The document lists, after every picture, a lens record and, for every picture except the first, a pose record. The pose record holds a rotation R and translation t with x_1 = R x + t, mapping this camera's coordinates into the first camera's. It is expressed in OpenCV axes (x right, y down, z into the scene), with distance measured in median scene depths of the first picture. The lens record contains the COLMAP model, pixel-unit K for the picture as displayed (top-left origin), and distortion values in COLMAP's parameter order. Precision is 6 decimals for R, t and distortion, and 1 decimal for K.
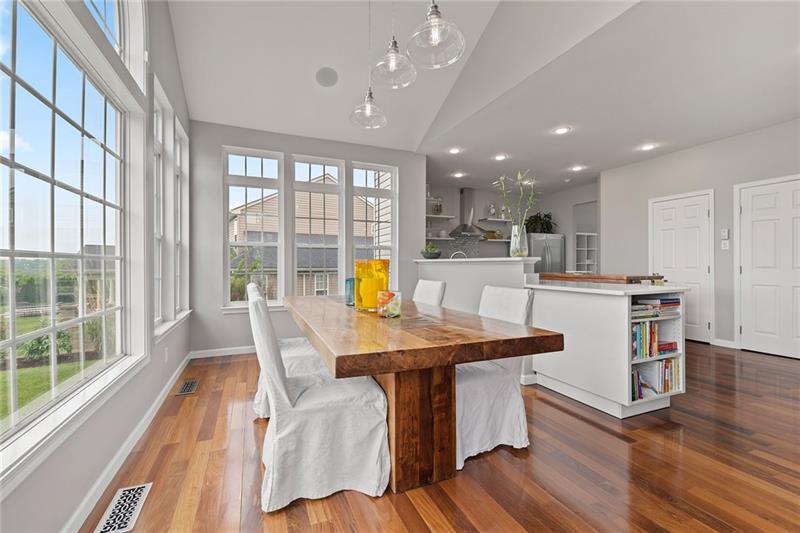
lens RADIAL K [[343.8, 0, 400.0], [0, 343.8, 266.5], [0, 0, 1]] dist [0.001435, 0.000384]
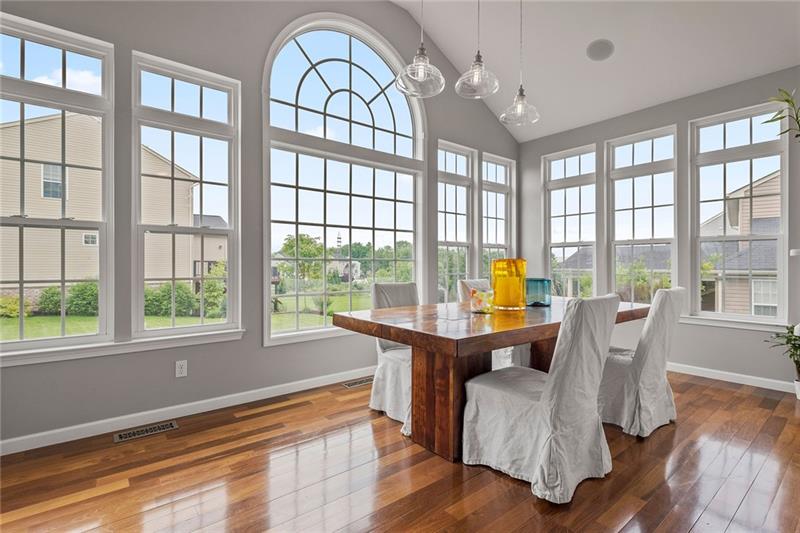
lens RADIAL K [[388.5, 0, 400.0], [0, 388.5, 266.5], [0, 0, 1]] dist [0.000610, 0.000079]
pose [[0.274233, 0.003972, -0.961655, 0.517238], [-0.006320, 0.999977, 0.002328, 0.000668], [0.961642, 0.005439, 0.274252, 0.207571]]
